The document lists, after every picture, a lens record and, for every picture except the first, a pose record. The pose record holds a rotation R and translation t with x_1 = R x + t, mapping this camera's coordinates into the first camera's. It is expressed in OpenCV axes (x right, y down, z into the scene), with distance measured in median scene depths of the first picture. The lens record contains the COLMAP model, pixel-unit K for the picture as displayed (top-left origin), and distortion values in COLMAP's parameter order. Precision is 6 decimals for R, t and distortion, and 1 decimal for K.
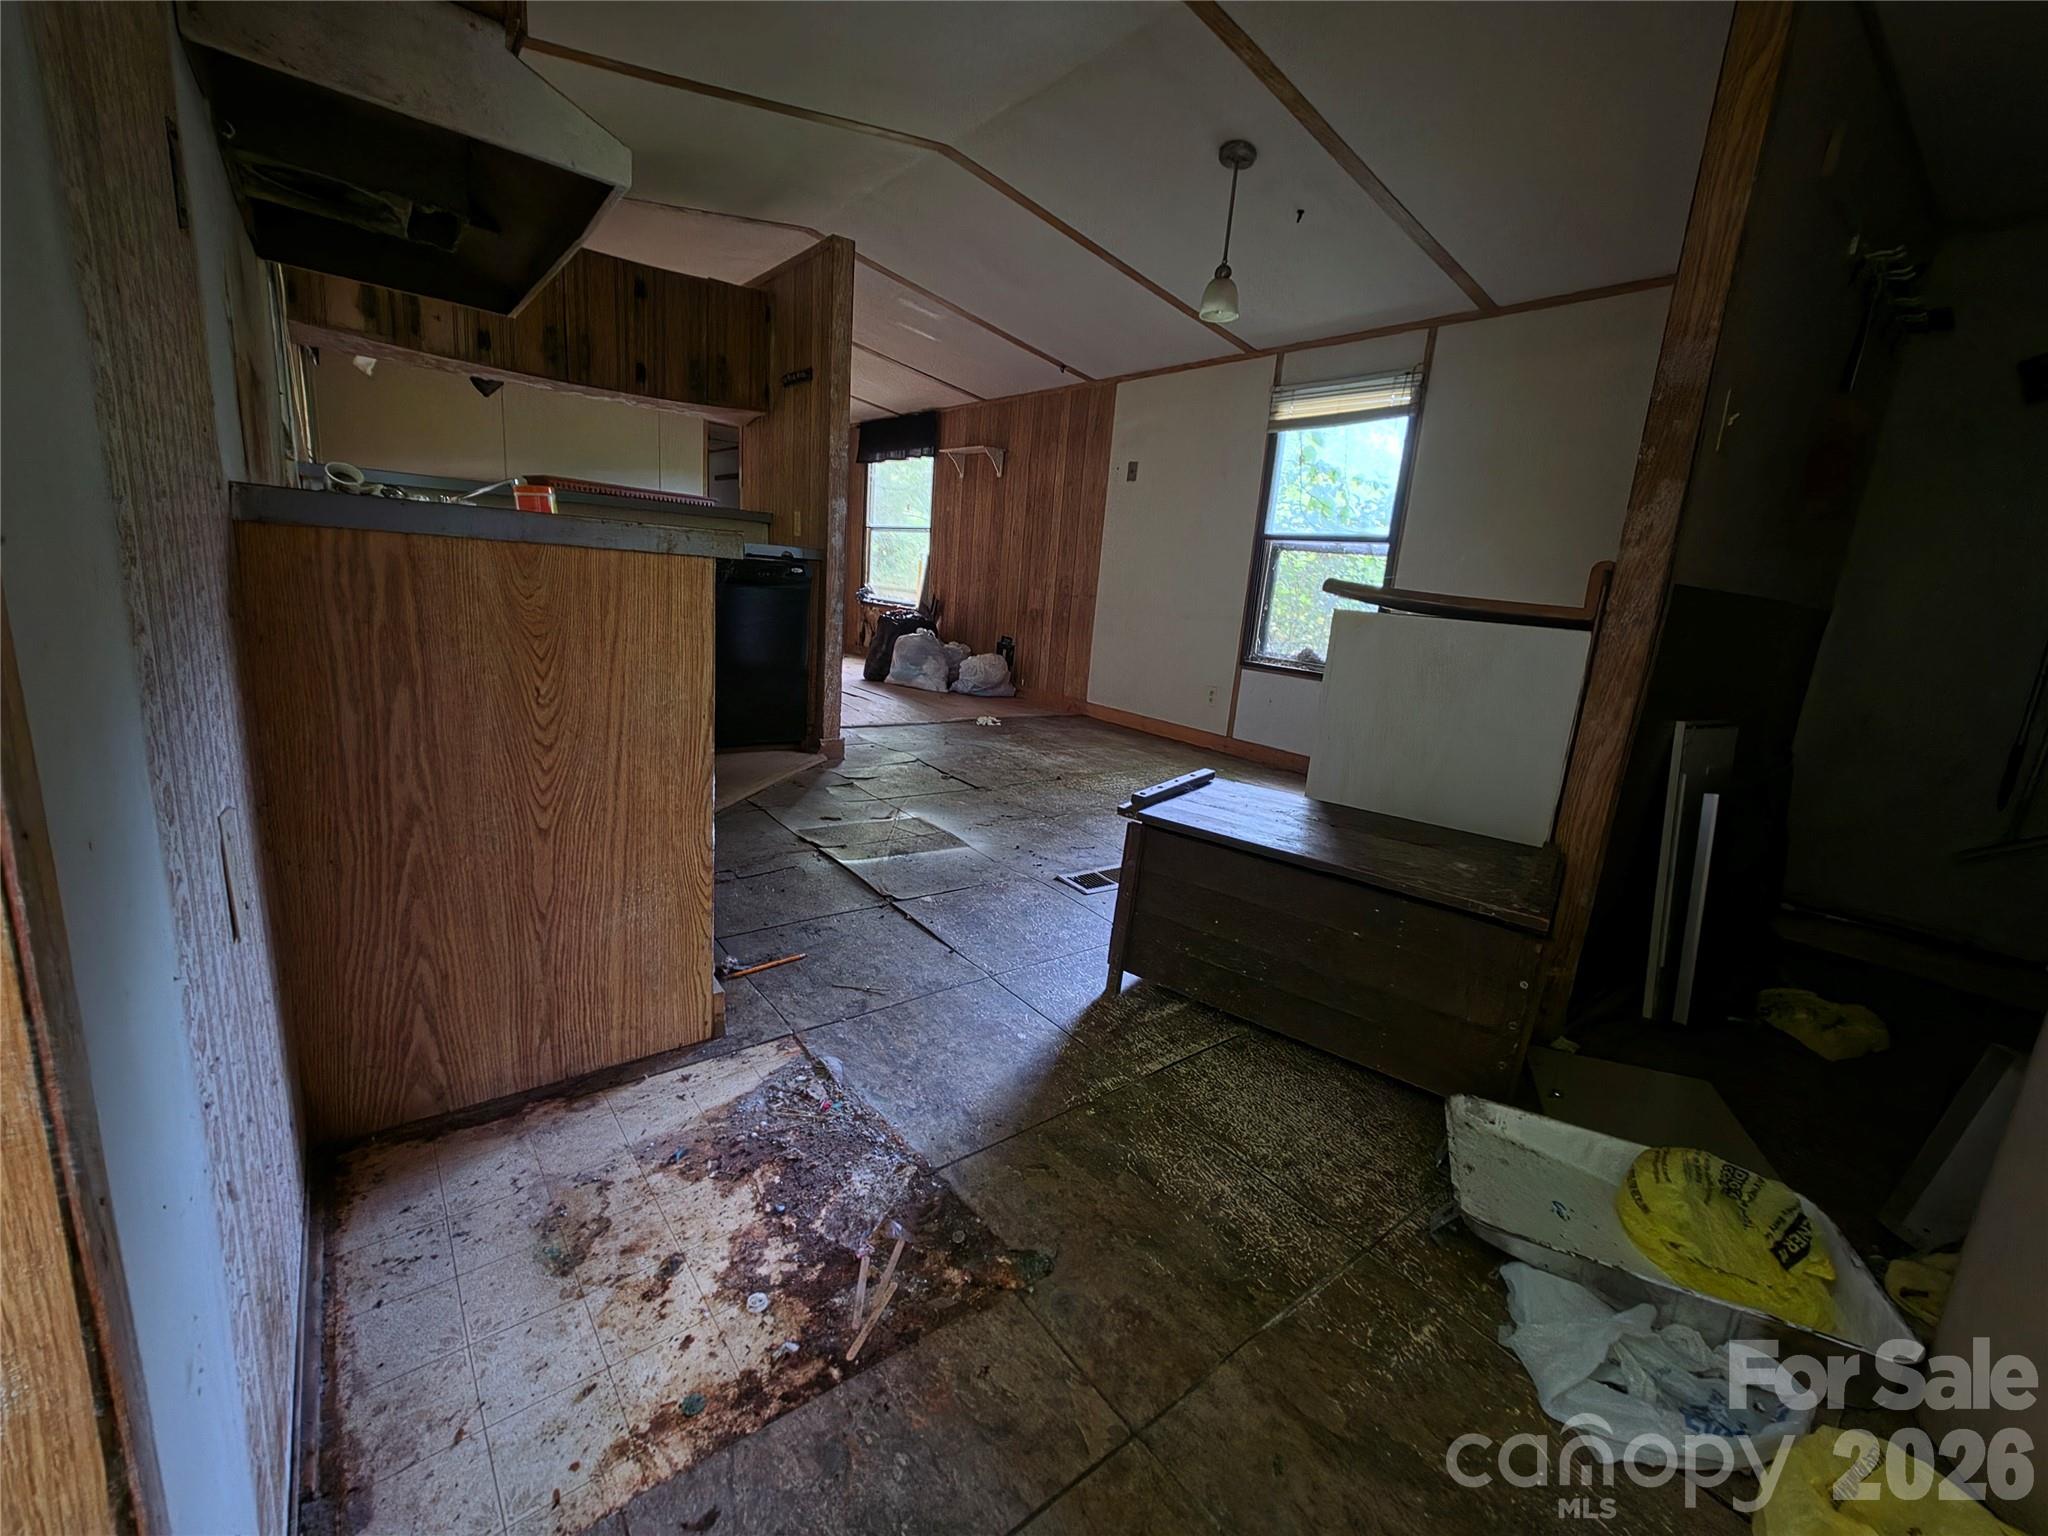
lens RADIAL K [[830.7, 0, 1017.8], [0, 830.7, 761.0], [0, 0, 1]] dist [0.003637, 0.000453]
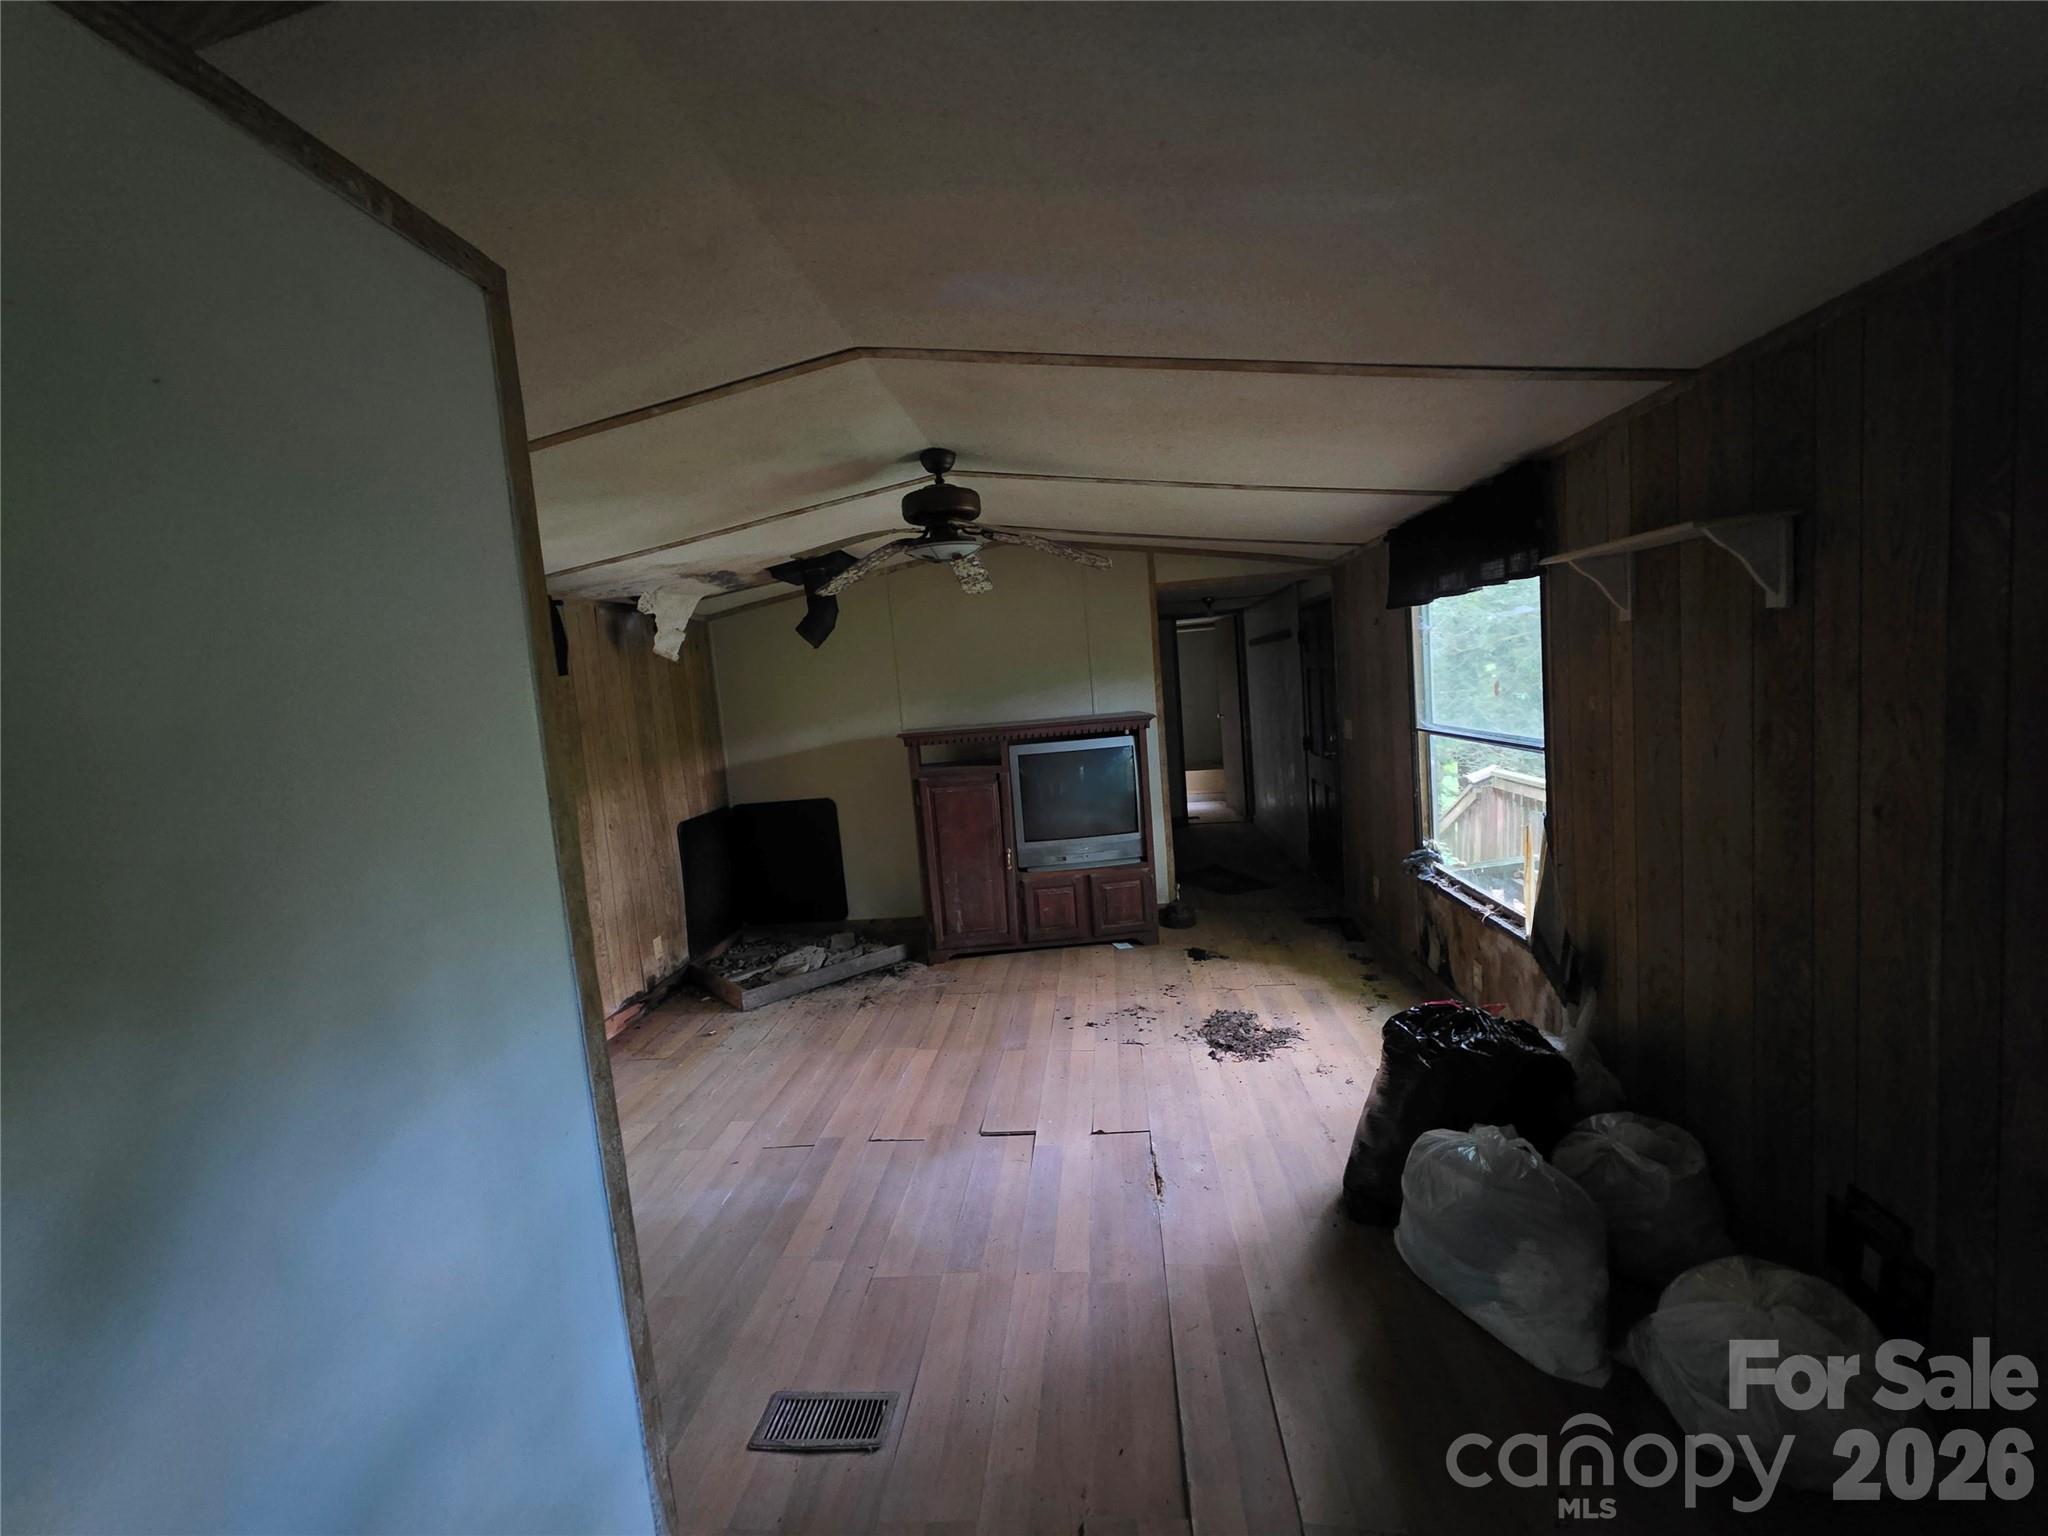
lens RADIAL K [[830.7, 0, 1017.8], [0, 830.7, 761.0], [0, 0, 1]] dist [0.003637, 0.000453]
pose [[0.713376, -0.080022, -0.696198, -0.011241], [-0.017171, 0.991165, -0.131520, -0.223194], [0.700571, 0.105778, 0.705699, 0.560360]]
